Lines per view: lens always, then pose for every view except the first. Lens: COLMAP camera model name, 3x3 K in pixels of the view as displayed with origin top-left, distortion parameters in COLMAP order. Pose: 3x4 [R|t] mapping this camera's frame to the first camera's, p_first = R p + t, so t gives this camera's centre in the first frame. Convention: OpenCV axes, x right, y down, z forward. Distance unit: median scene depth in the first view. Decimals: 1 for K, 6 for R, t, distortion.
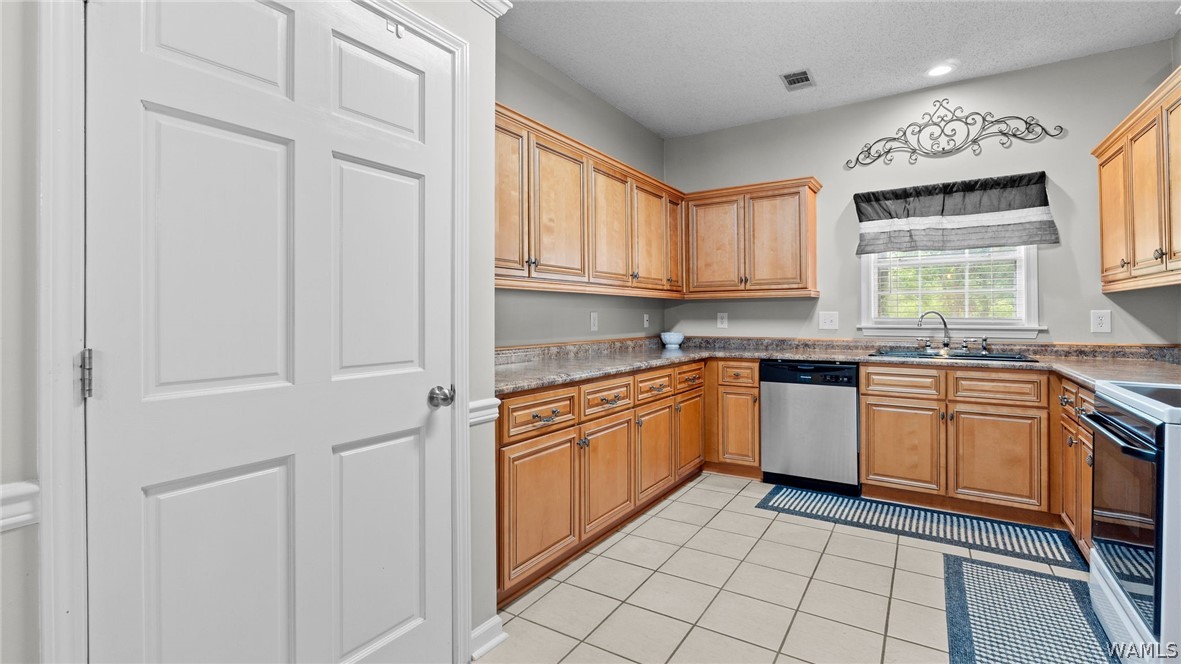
lens RADIAL K [[529.0, 0, 595.8], [0, 529.0, 313.5], [0, 0, 1]] dist [-0.001465, 0.000055]
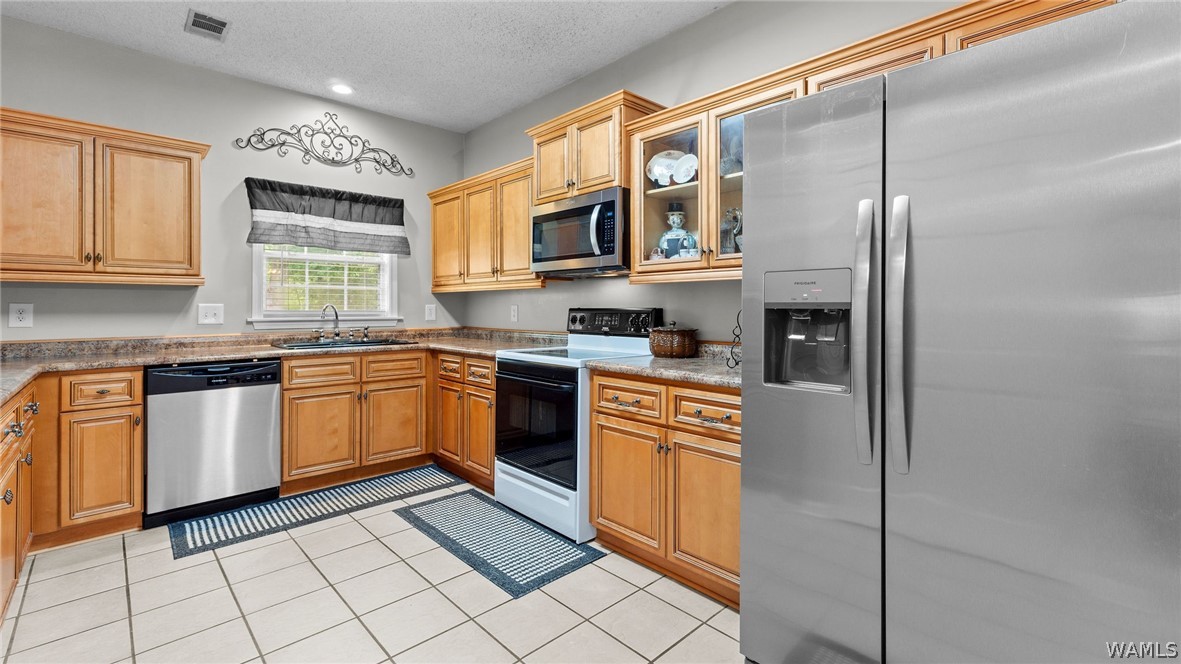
lens RADIAL K [[505.0, 0, 588.5], [0, 505.0, 303.1], [0, 0, 1]] dist [0.001612, 0.000074]
pose [[0.244501, 0.011824, 0.969577, -0.239335], [-0.005177, 0.999927, -0.010889, 0.001407], [-0.969635, -0.002357, 0.244544, 0.219350]]
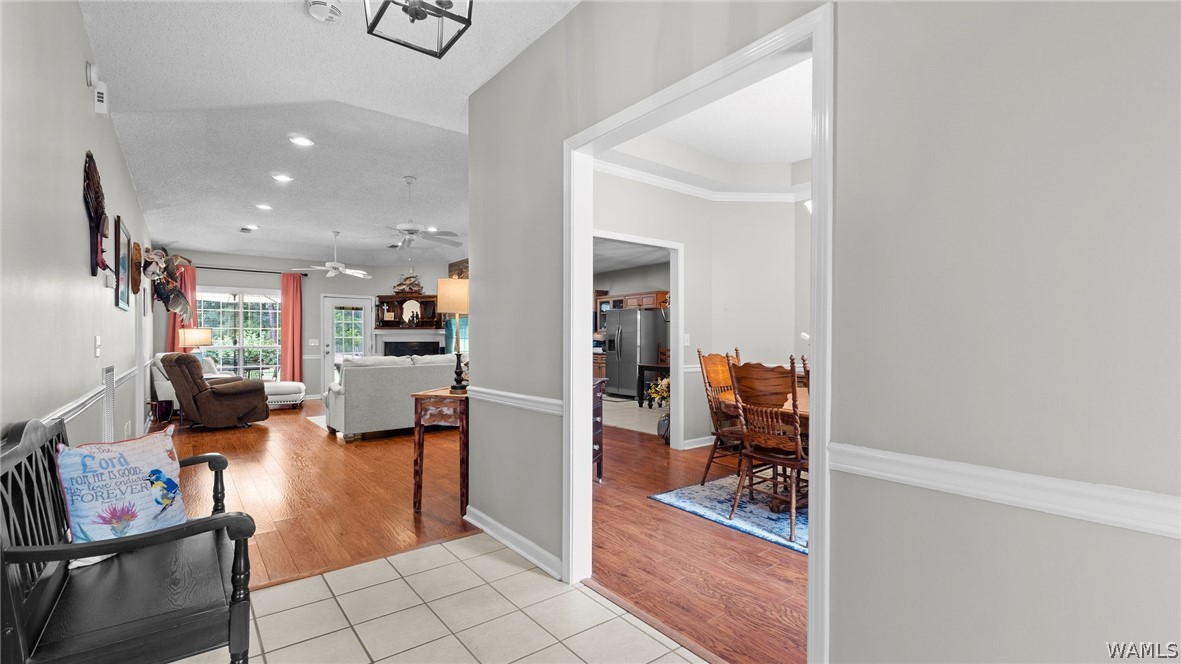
lens RADIAL K [[516.2, 0, 592.5], [0, 516.2, 343.9], [0, 0, 1]] dist [0.002627, 0.000141]
pose [[0.327558, -0.000710, 0.944831, -2.636172], [-0.006813, 0.999972, 0.003114, 0.013593], [-0.944807, -0.007457, 0.327544, -0.718645]]
